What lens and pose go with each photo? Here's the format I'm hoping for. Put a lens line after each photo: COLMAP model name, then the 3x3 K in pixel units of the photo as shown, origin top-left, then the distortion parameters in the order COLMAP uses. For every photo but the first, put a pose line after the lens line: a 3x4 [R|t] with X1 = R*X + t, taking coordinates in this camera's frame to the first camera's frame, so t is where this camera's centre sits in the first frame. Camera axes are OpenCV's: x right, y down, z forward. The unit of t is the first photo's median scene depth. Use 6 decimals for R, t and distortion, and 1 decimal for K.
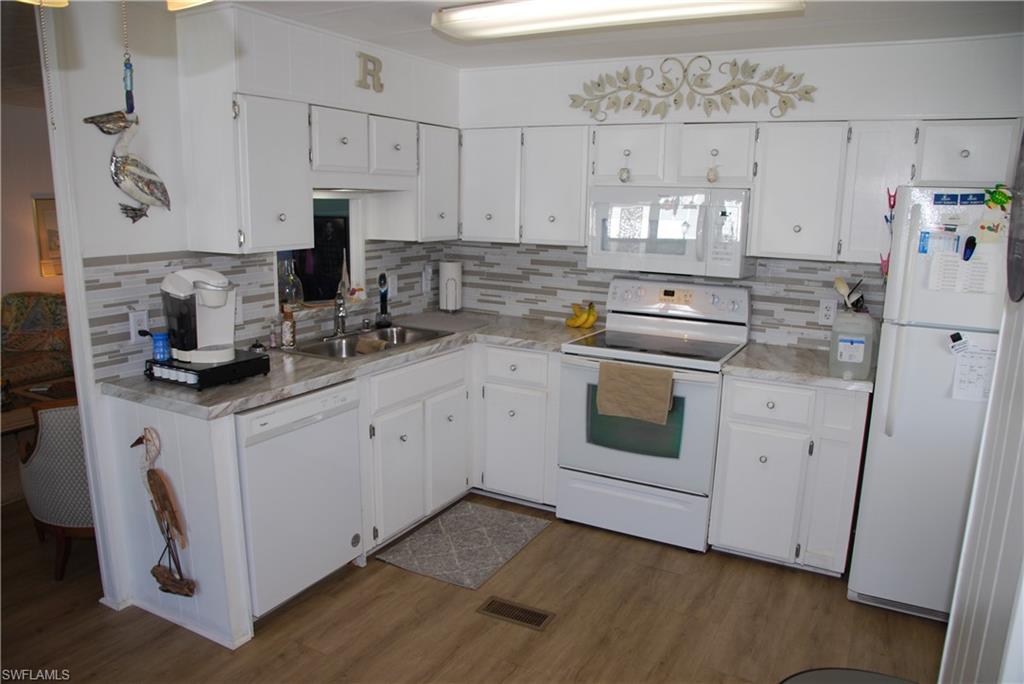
lens RADIAL K [[724.7, 0, 511.1], [0, 724.7, 359.0], [0, 0, 1]] dist [-0.137695, 0.078955]
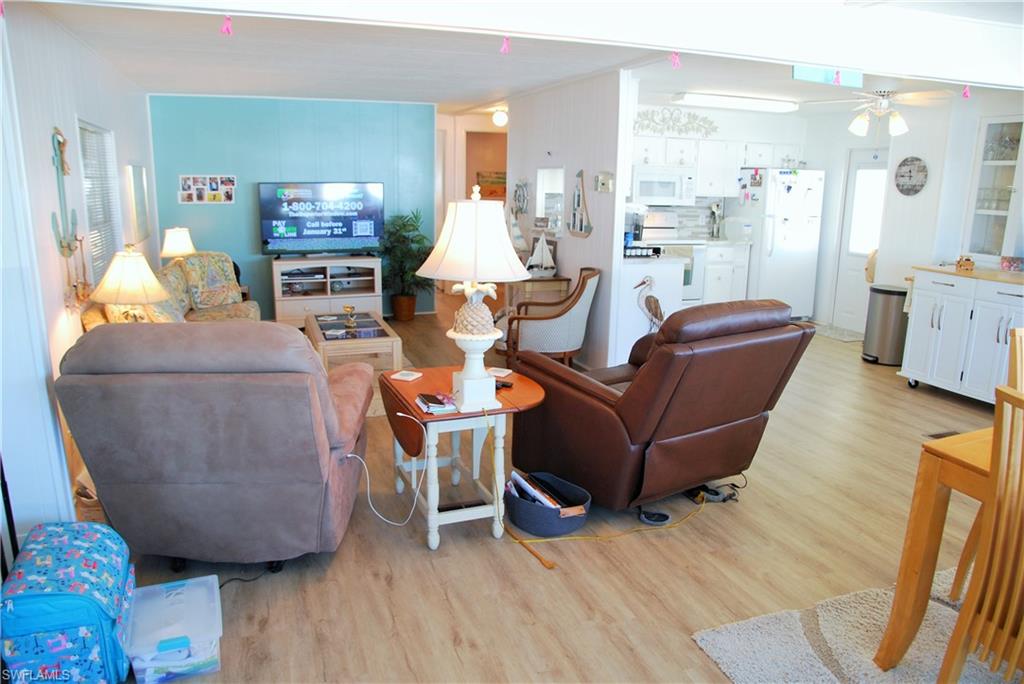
lens RADIAL K [[721.5, 0, 510.7], [0, 721.5, 357.3], [0, 0, 1]] dist [-0.136147, 0.076048]
pose [[0.668455, -0.183651, 0.720722, -1.861320], [0.155873, 0.982107, 0.105687, 0.035161], [-0.727236, 0.041694, 0.685120, -0.142113]]
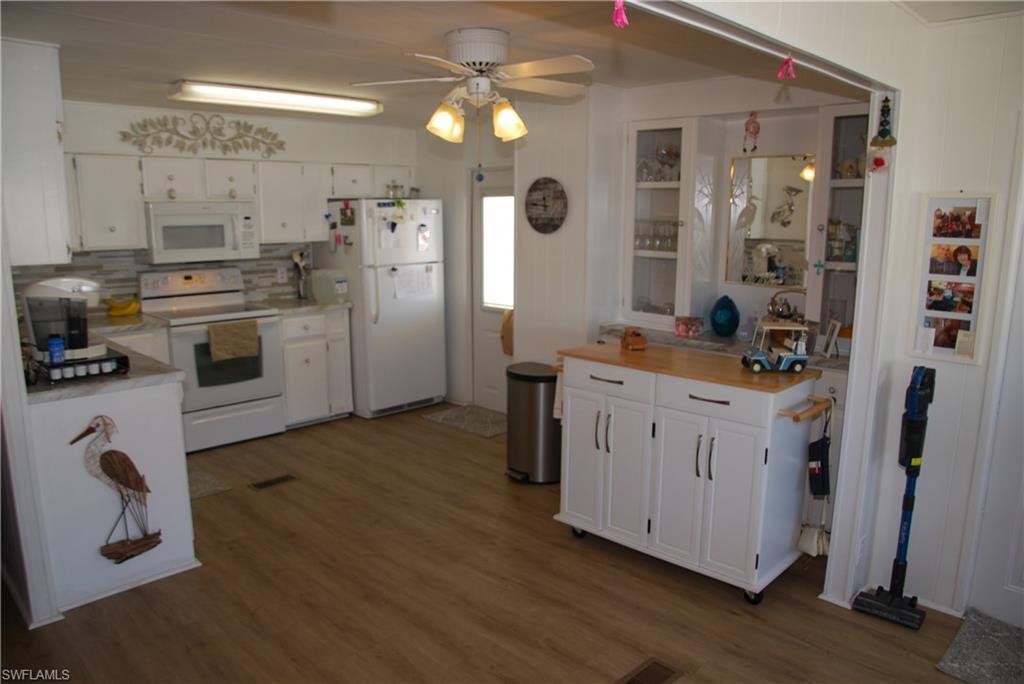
lens RADIAL K [[723.0, 0, 516.0], [0, 723.0, 350.5], [0, 0, 1]] dist [-0.137246, 0.083618]
pose [[0.279967, -0.195236, 0.939948, -1.045663], [0.207551, 0.968256, 0.139296, -0.015230], [-0.937305, 0.156089, 0.311601, 0.004470]]
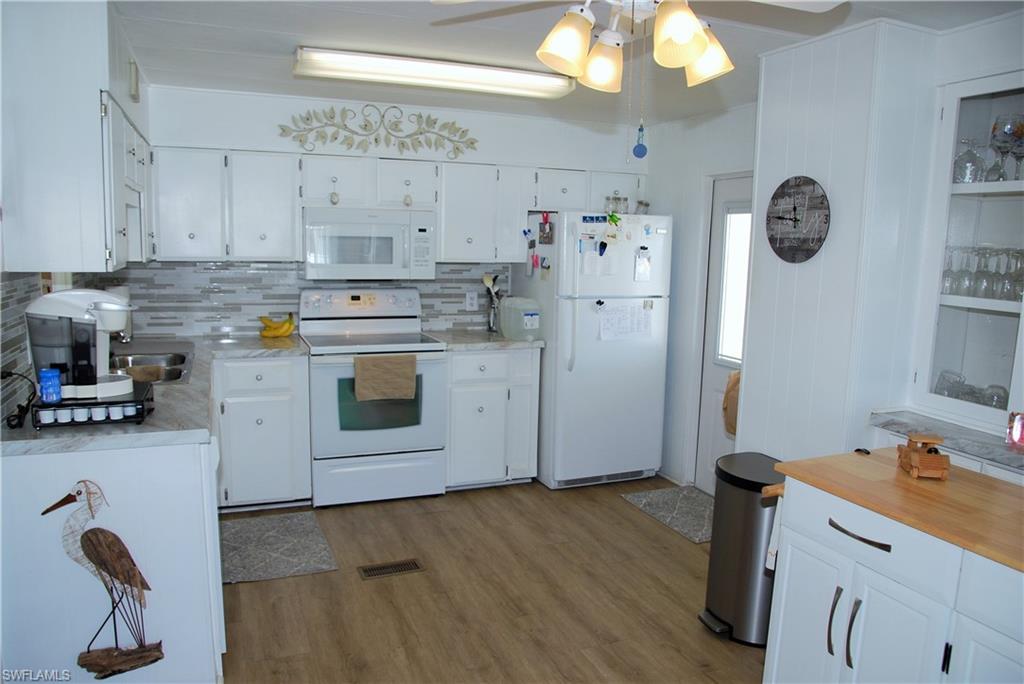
lens RADIAL K [[727.3, 0, 516.6], [0, 727.3, 350.9], [0, 0, 1]] dist [-0.137082, 0.083721]
pose [[0.625583, -0.118602, 0.771089, -0.626073], [0.152691, 0.987875, 0.028068, 0.002217], [-0.765069, 0.100180, 0.636108, 0.054179]]
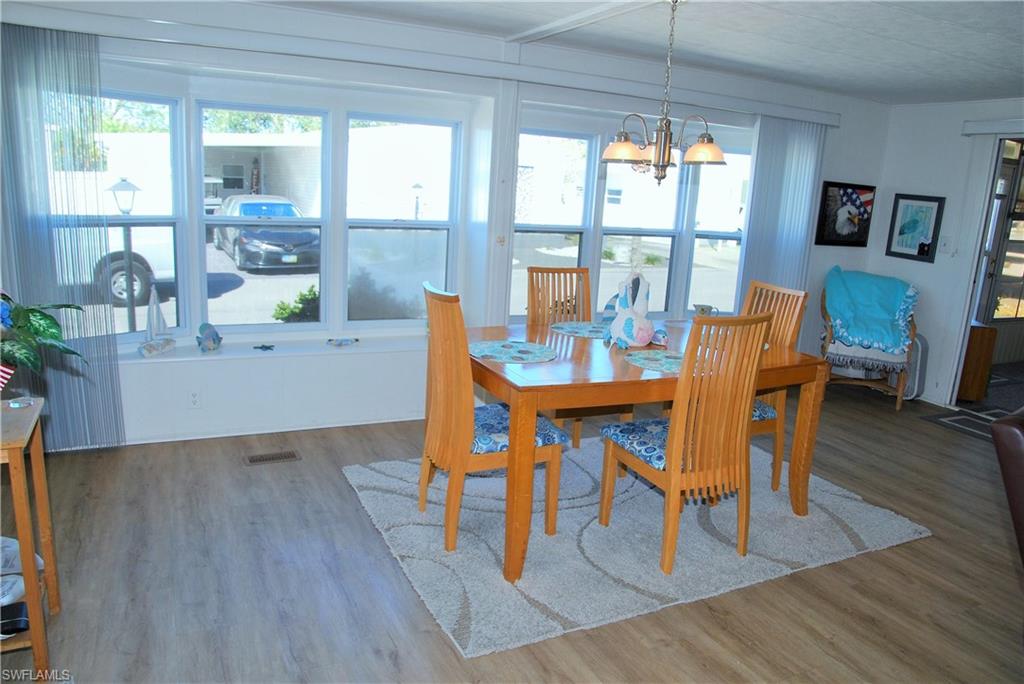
lens RADIAL K [[727.3, 0, 516.6], [0, 727.3, 350.9], [0, 0, 1]] dist [-0.137082, 0.083721]
pose [[-0.575972, 0.141512, -0.805128, -0.172086], [-0.238656, 0.912887, 0.331181, -0.000818], [0.781856, 0.382900, -0.492025, 0.155630]]
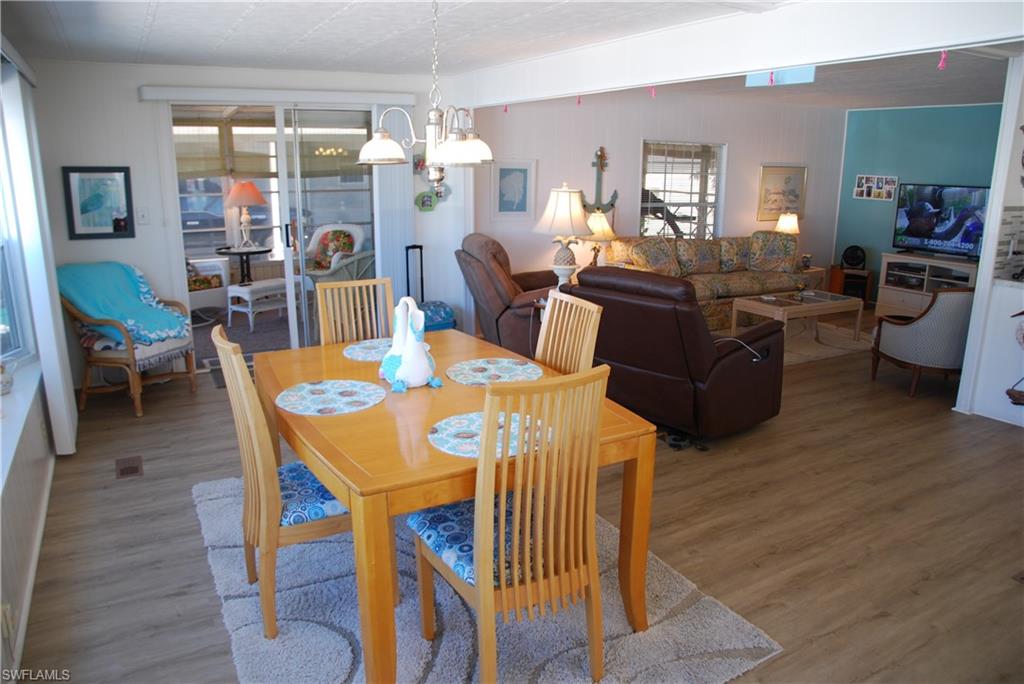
lens RADIAL K [[723.0, 0, 516.0], [0, 723.0, 350.5], [0, 0, 1]] dist [-0.137246, 0.083618]
pose [[0.849004, 0.123892, -0.513657, -0.554315], [-0.107968, 0.992288, 0.060881, 0.187017], [0.517238, 0.003770, 0.855833, -0.861355]]
